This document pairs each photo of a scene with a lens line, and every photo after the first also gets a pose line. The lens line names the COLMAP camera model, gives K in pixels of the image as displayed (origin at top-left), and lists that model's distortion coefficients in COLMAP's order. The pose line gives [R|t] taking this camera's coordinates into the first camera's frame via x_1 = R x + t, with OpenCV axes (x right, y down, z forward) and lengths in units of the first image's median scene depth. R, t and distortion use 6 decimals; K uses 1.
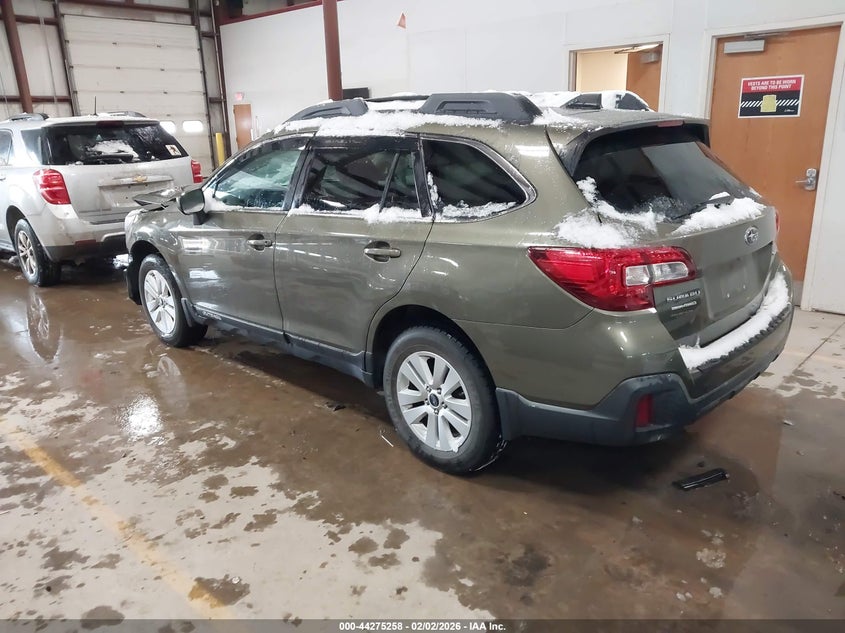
lens RADIAL K [[694.2, 0, 422.5], [0, 694.2, 316.5], [0, 0, 1]] dist [0.052340, -0.092060]
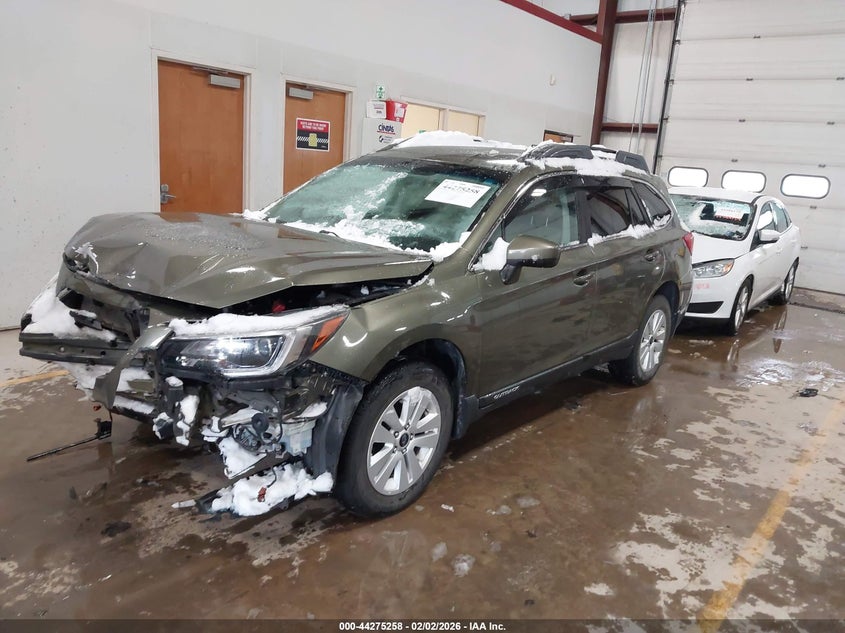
lens RADIAL K [[694.2, 0, 422.5], [0, 694.2, 316.5], [0, 0, 1]] dist [0.052340, -0.092060]
pose [[-0.120388, -0.204946, 0.971341, -1.267990], [0.197583, 0.953935, 0.225762, -0.344650], [-0.972866, 0.219099, -0.074348, 1.380363]]
